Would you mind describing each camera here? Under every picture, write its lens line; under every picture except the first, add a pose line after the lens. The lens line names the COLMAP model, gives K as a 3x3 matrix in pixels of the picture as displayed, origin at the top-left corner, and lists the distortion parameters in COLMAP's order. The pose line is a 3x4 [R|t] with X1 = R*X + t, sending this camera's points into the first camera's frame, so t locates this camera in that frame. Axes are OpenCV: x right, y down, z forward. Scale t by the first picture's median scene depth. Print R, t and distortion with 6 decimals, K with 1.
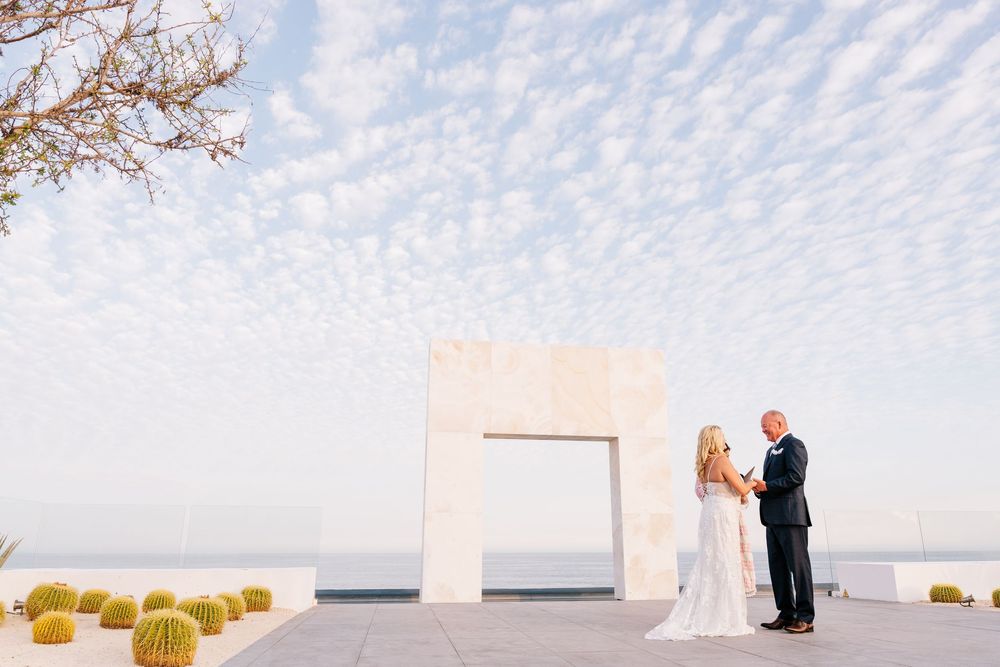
lens RADIAL K [[704.0, 0, 512.0], [0, 704.0, 335.8], [0, 0, 1]] dist [-0.001912, 0.002866]
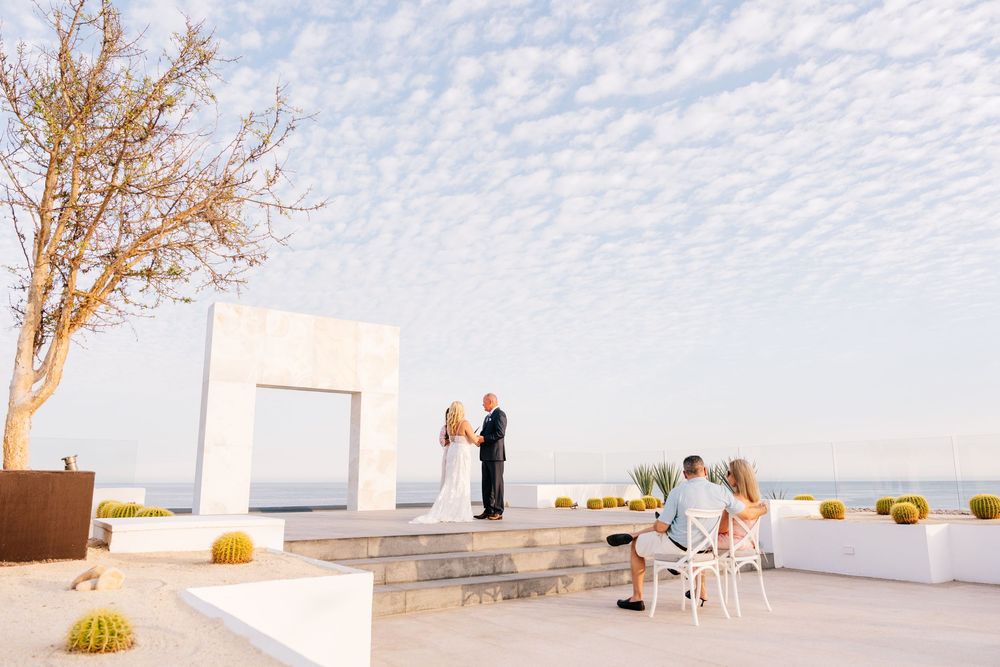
lens RADIAL K [[693.1, 0, 500.4], [0, 693.1, 346.3], [0, 0, 1]] dist [0.004402, -0.007368]
pose [[0.899719, 0.085035, 0.428105, -0.308778], [-0.129716, 0.988615, 0.076246, -0.127498], [-0.416748, -0.124132, 0.900507, -0.452294]]
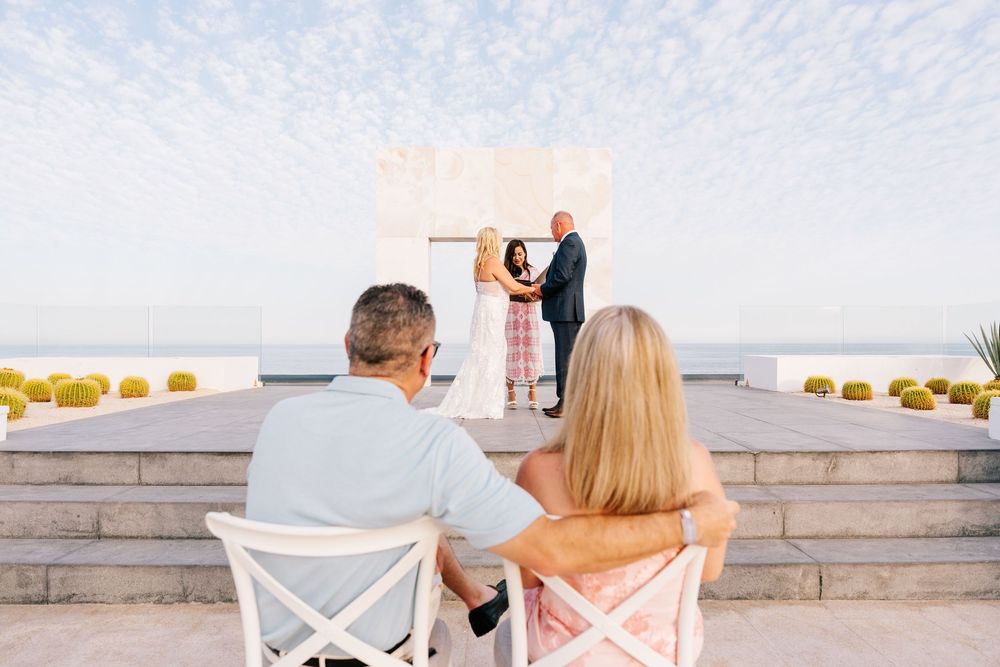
lens RADIAL K [[668.2, 0, 500.0], [0, 668.2, 333.5], [0, 0, 1]] dist [-0.000456, -0.021396]
pose [[0.987052, 0.000219, -0.160403, 0.391315], [0.045191, 0.959111, 0.279400, 0.000508], [0.153906, -0.283031, 0.946682, 0.030174]]
